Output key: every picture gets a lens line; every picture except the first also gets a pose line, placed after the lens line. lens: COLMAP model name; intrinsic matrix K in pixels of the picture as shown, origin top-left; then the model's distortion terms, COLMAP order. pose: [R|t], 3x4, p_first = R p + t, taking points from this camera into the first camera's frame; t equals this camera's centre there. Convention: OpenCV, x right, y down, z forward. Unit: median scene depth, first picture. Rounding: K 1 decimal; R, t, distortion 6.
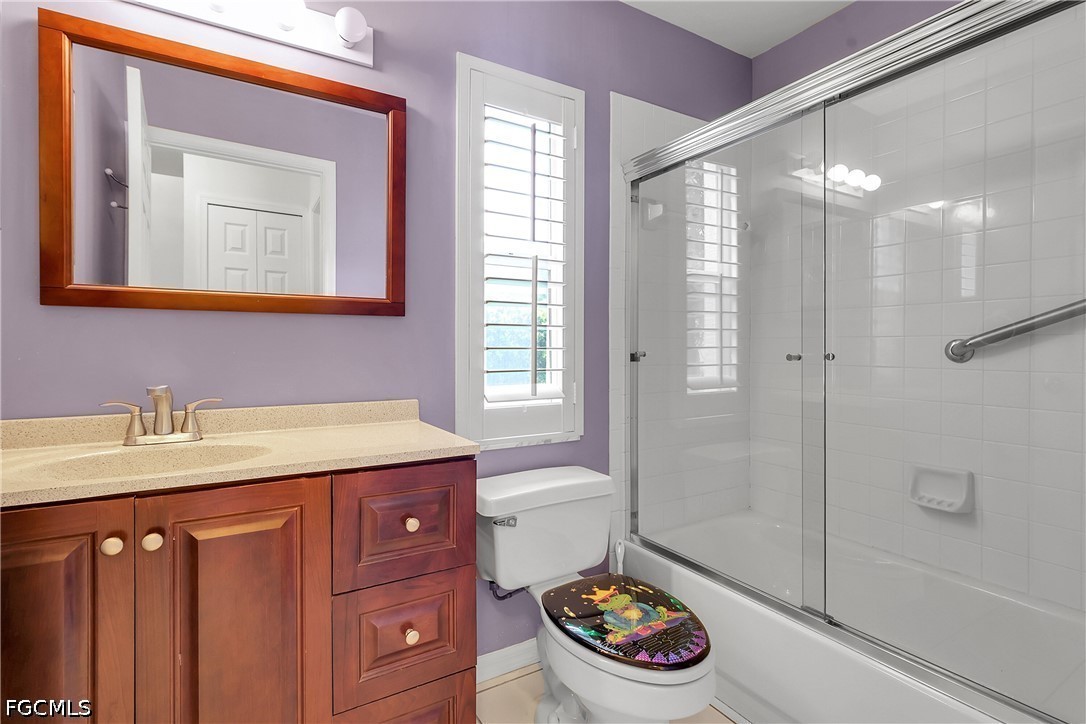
lens RADIAL K [[528.4, 0, 535.2], [0, 528.4, 347.8], [0, 0, 1]] dist [-0.000785, 0.000283]
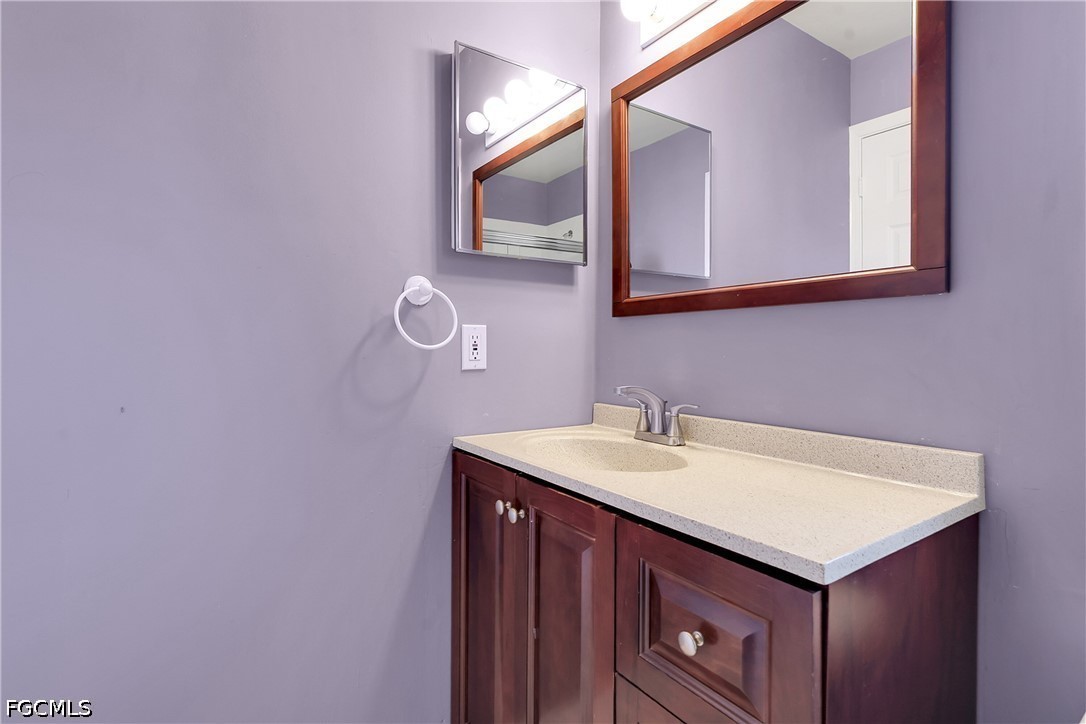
lens RADIAL K [[528.4, 0, 535.2], [0, 528.4, 347.8], [0, 0, 1]] dist [-0.000785, 0.000283]
pose [[0.051049, -0.001982, -0.998694, 0.338939], [-0.001089, 0.999997, -0.002040, -0.002995], [0.998696, 0.001192, 0.051047, 0.729947]]
